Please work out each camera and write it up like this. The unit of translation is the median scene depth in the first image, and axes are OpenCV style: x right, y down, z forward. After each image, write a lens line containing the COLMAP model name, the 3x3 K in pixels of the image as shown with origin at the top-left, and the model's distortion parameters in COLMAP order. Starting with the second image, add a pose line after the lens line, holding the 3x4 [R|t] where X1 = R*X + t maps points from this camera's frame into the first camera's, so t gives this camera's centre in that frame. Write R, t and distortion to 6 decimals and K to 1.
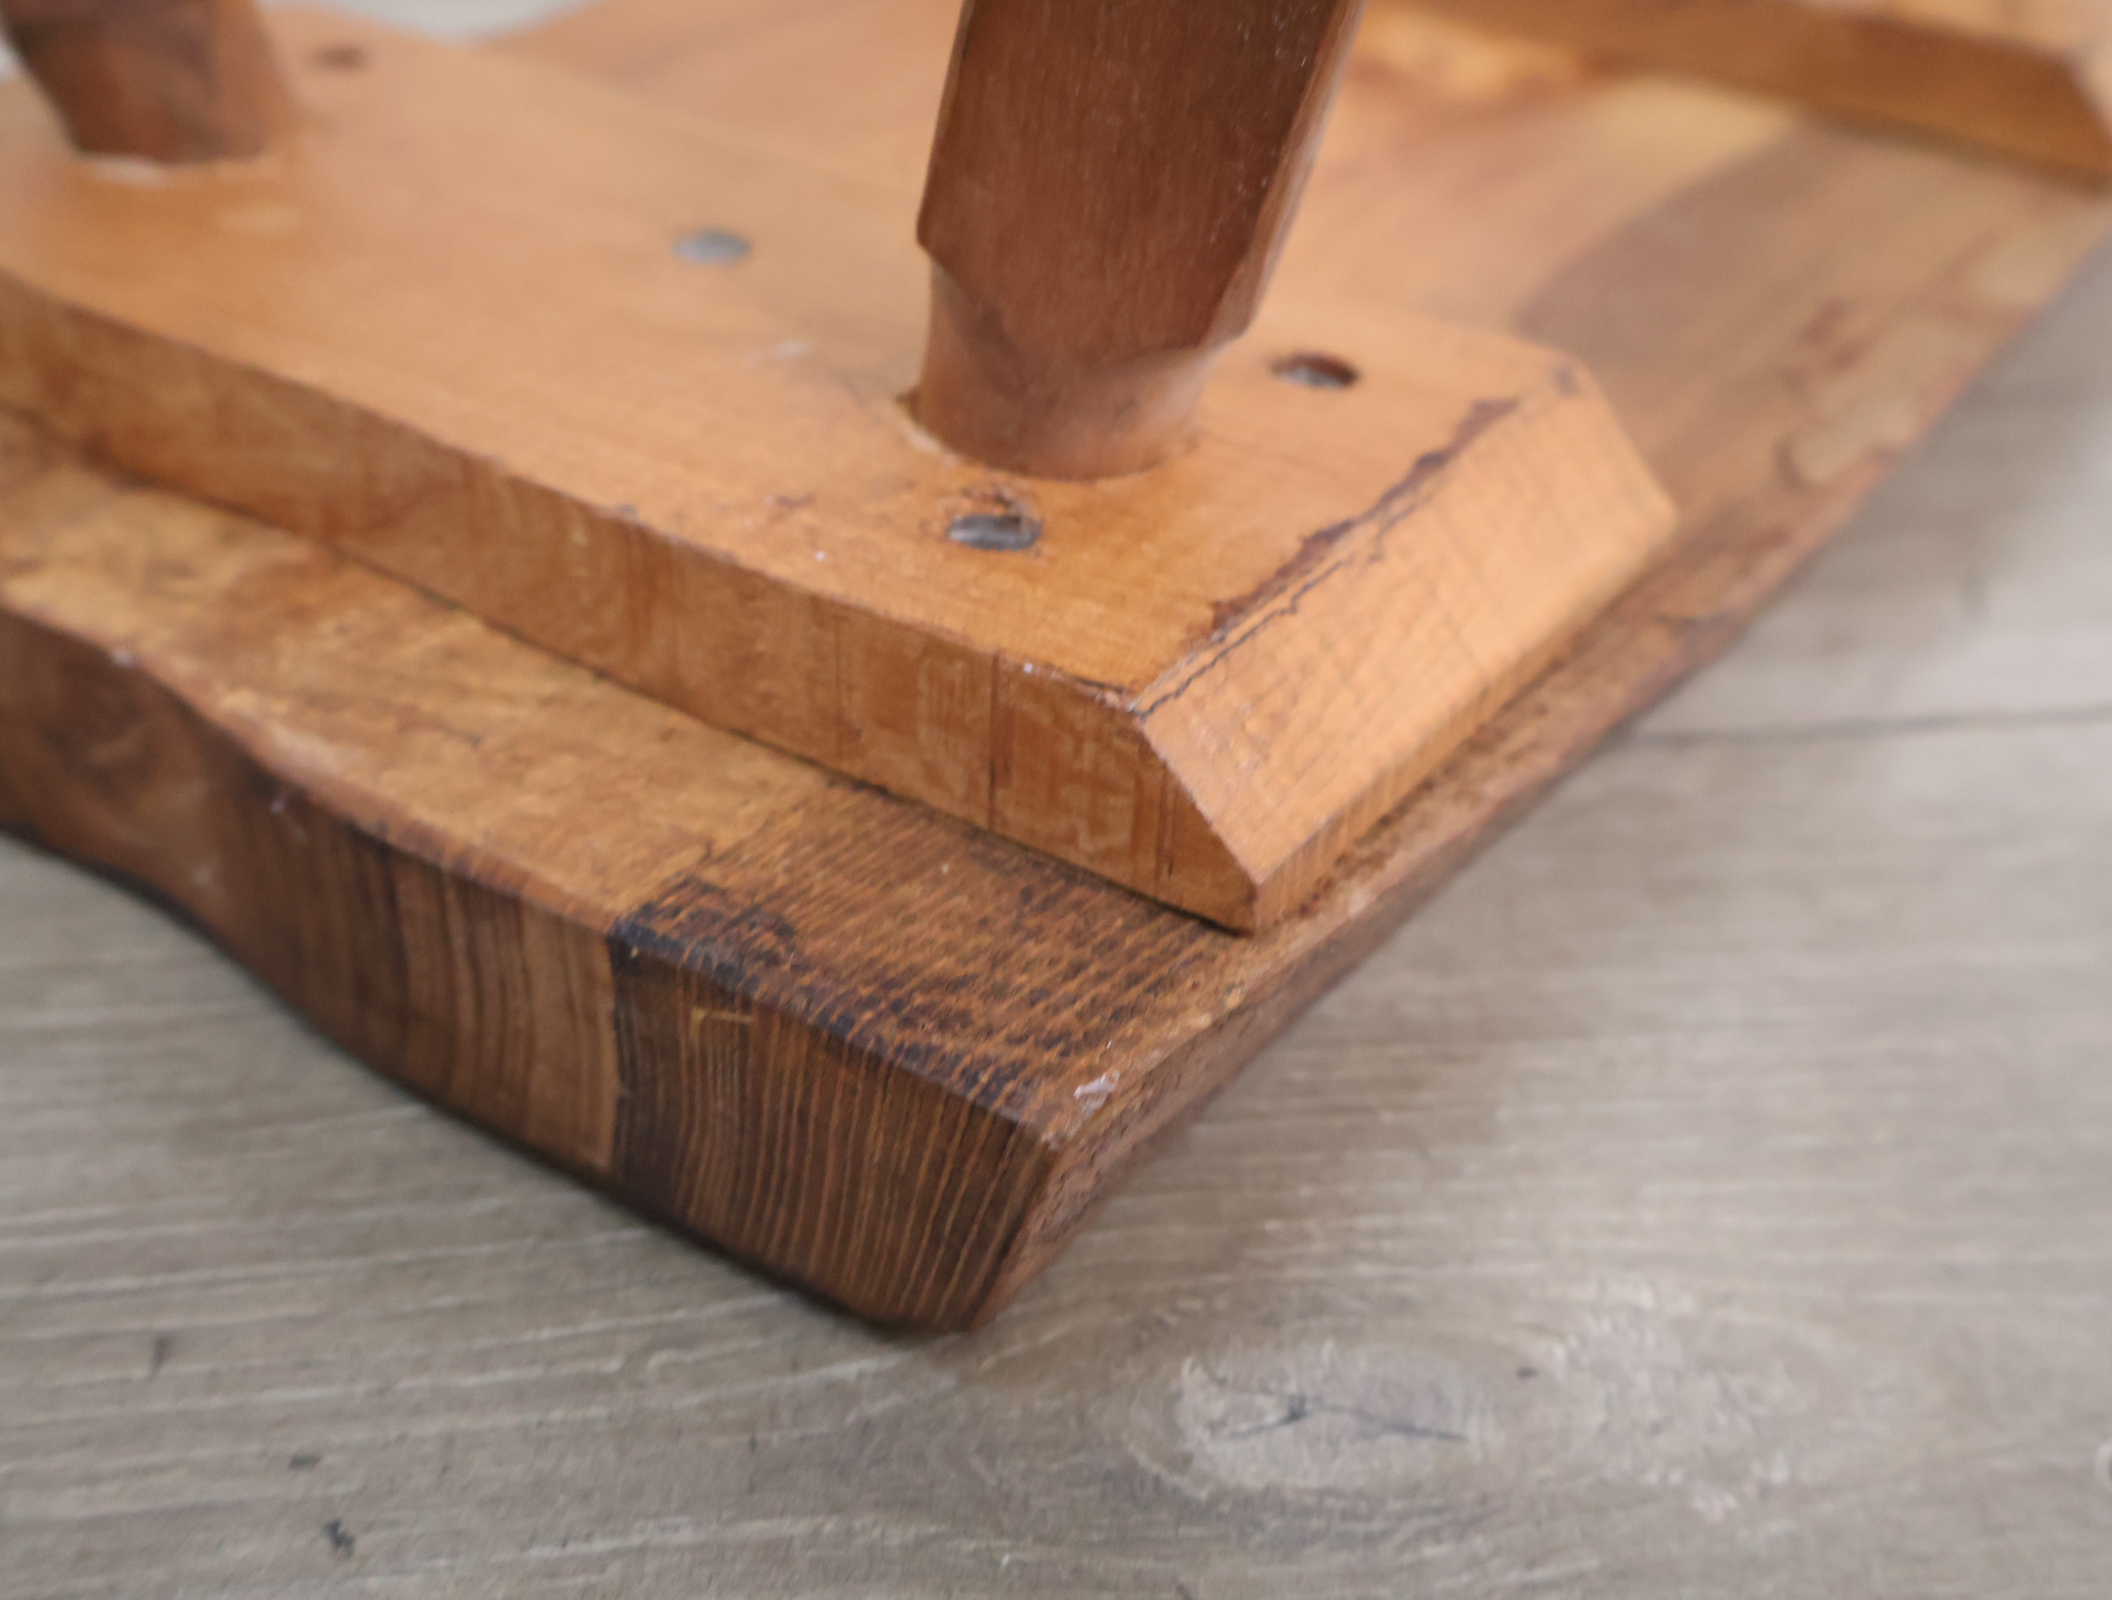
lens RADIAL K [[2352.8, 0, 1058.7], [0, 2352.8, 790.0], [0, 0, 1]] dist [0.007964, 0.000000]
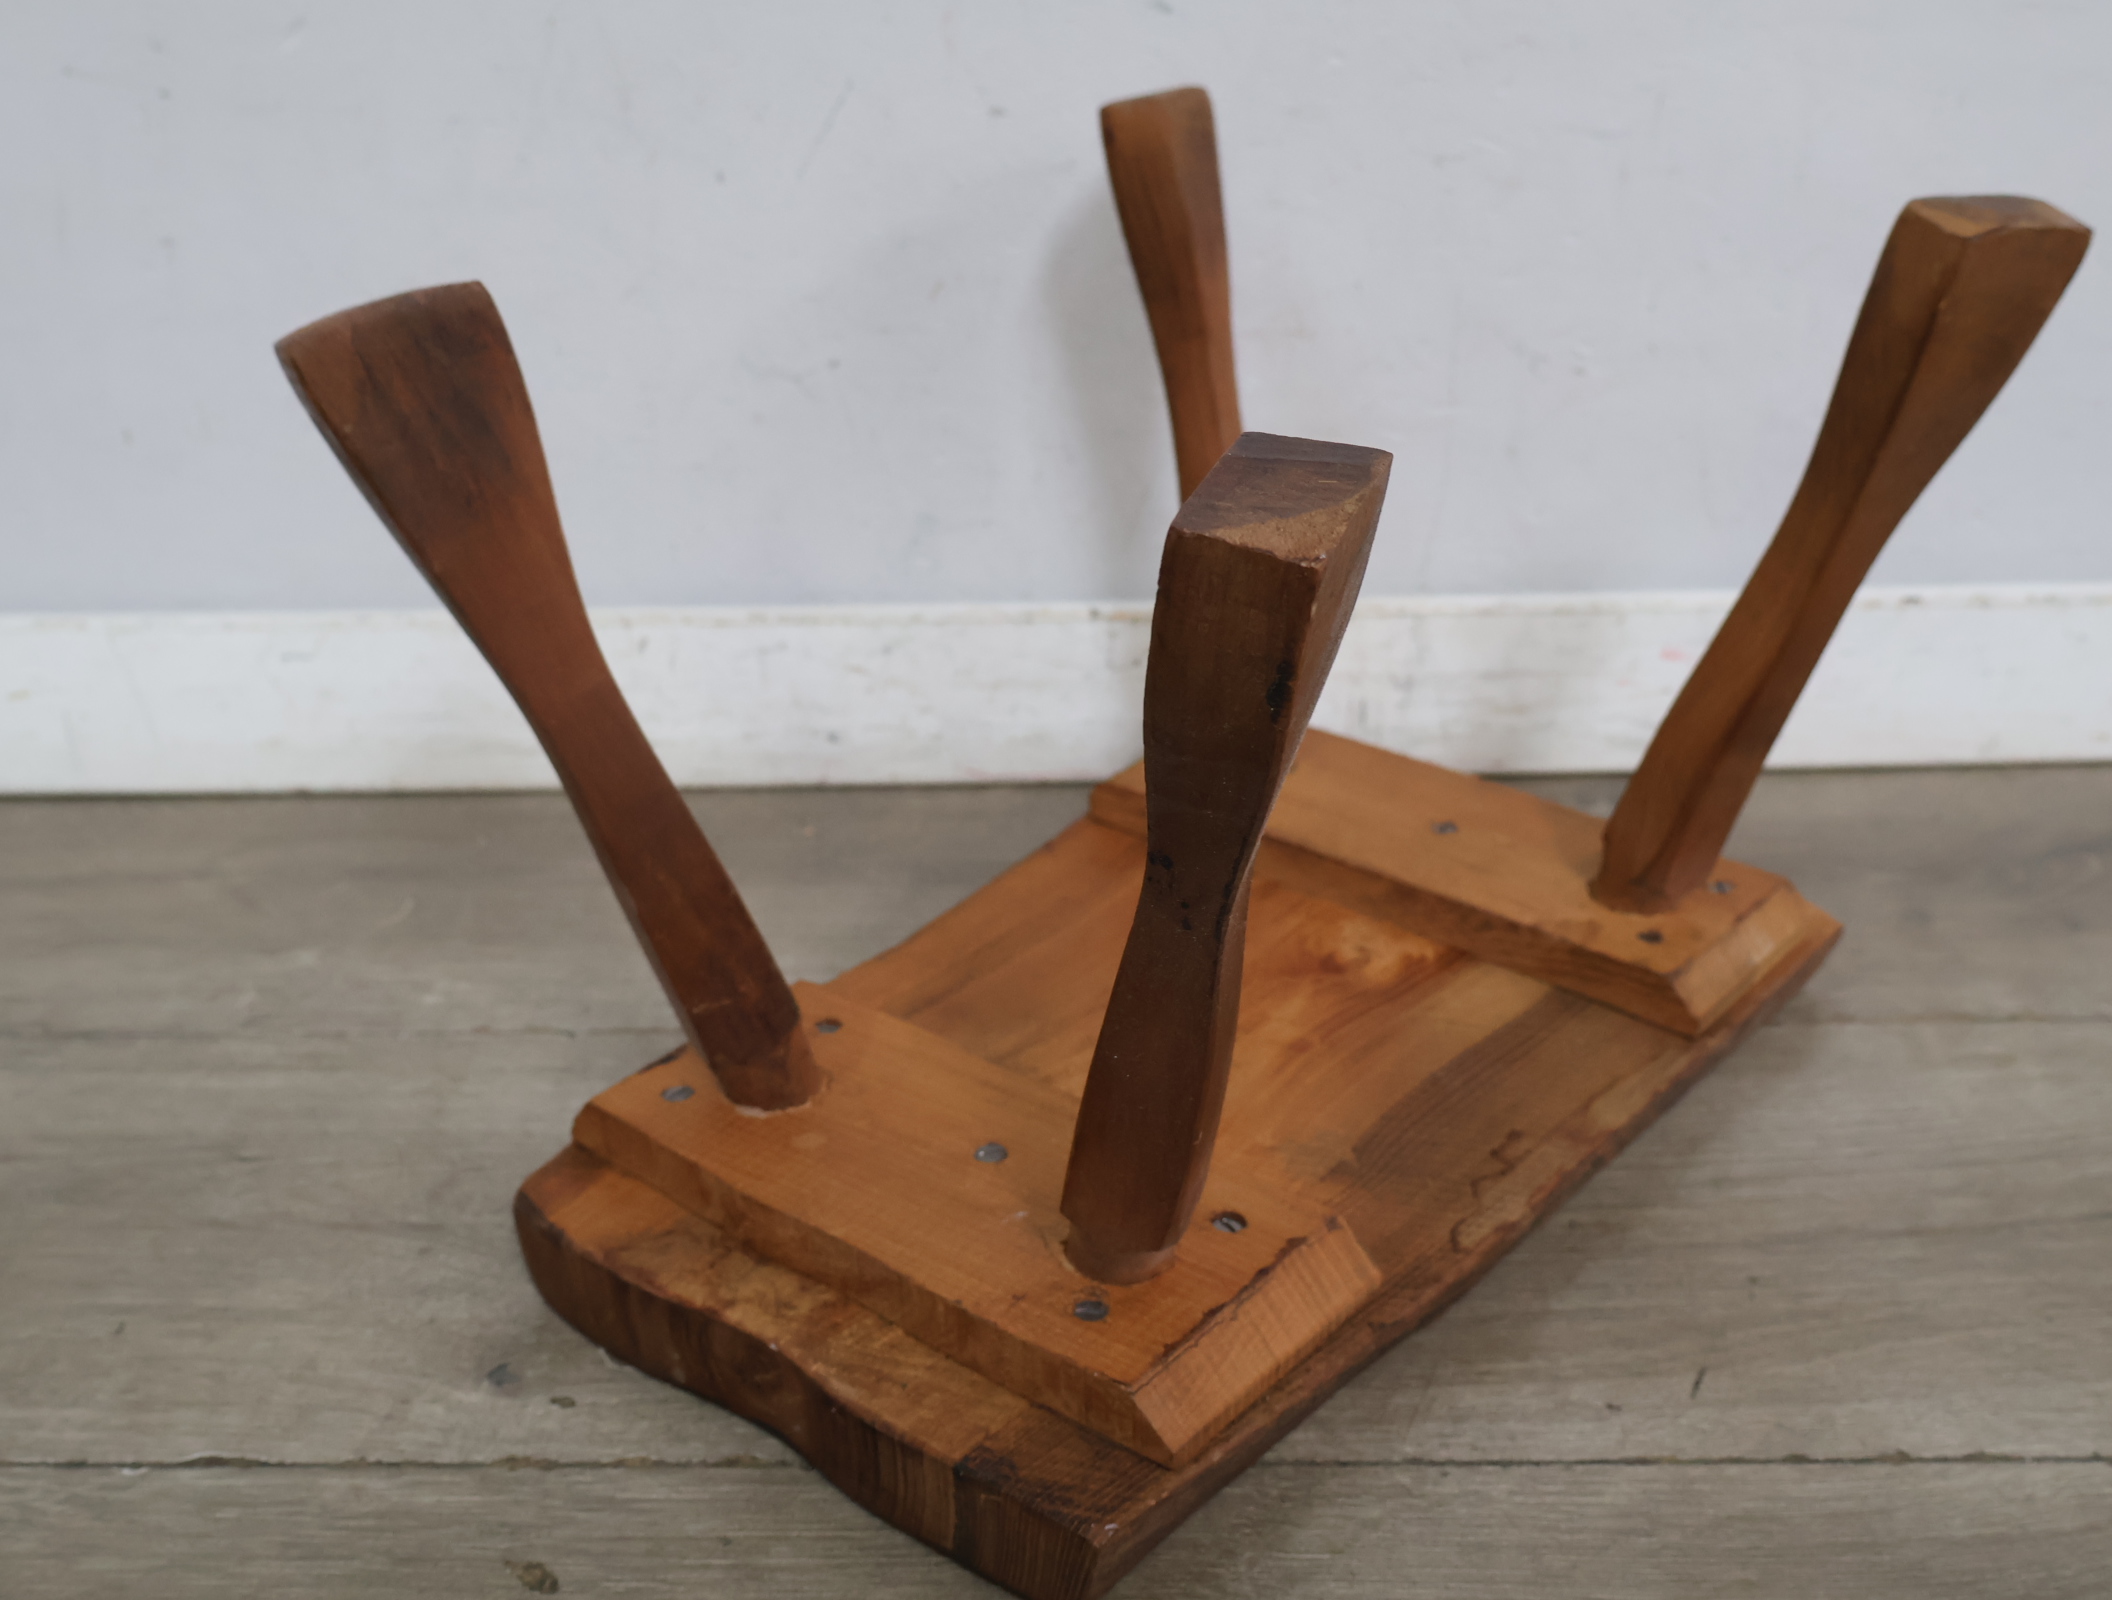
lens RADIAL K [[2352.8, 0, 1046.3], [0, 2352.8, 803.9], [0, 0, 1]] dist [0.007964, 0.000000]
pose [[0.977834, 0.015482, -0.208810, 0.411209], [-0.045147, 0.989395, -0.138059, -0.411380], [0.204458, 0.144425, 0.968162, -1.655555]]
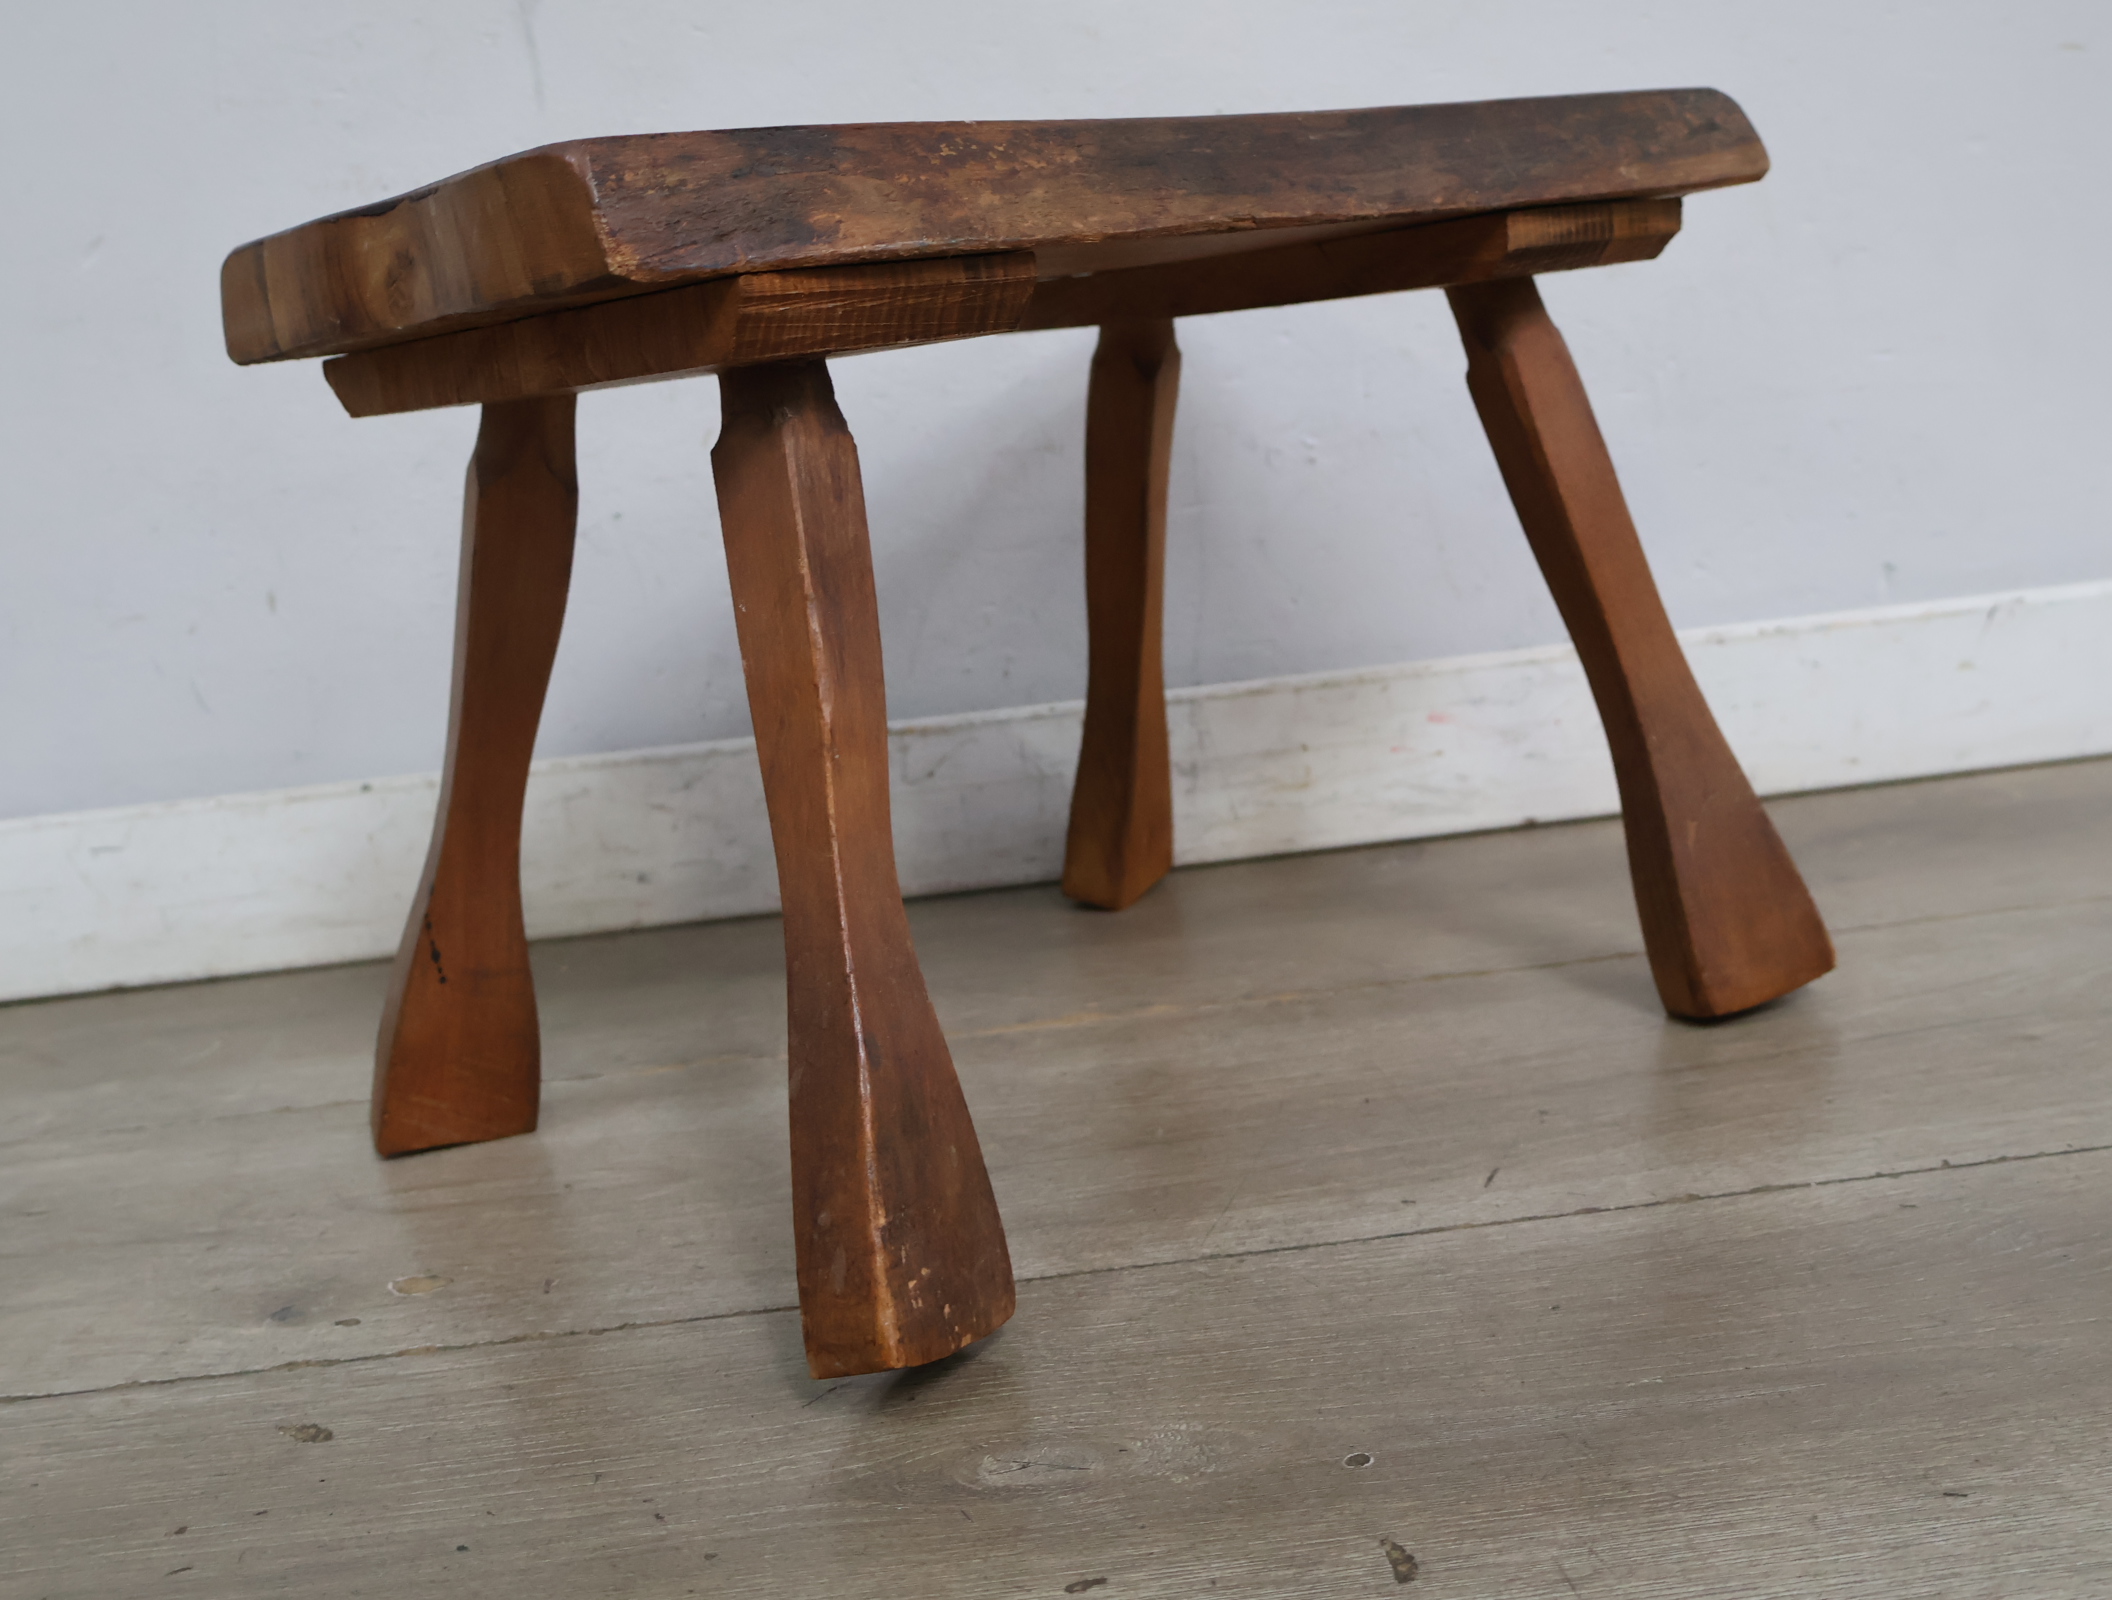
lens RADIAL K [[2352.8, 0, 1053.6], [0, 2352.8, 798.3], [0, 0, 1]] dist [0.007964, 0.000000]
pose [[0.979915, -0.128467, -0.152521, 0.584494], [0.062396, 0.923961, -0.377364, 0.535478], [0.189403, 0.360268, 0.913419, -1.496694]]
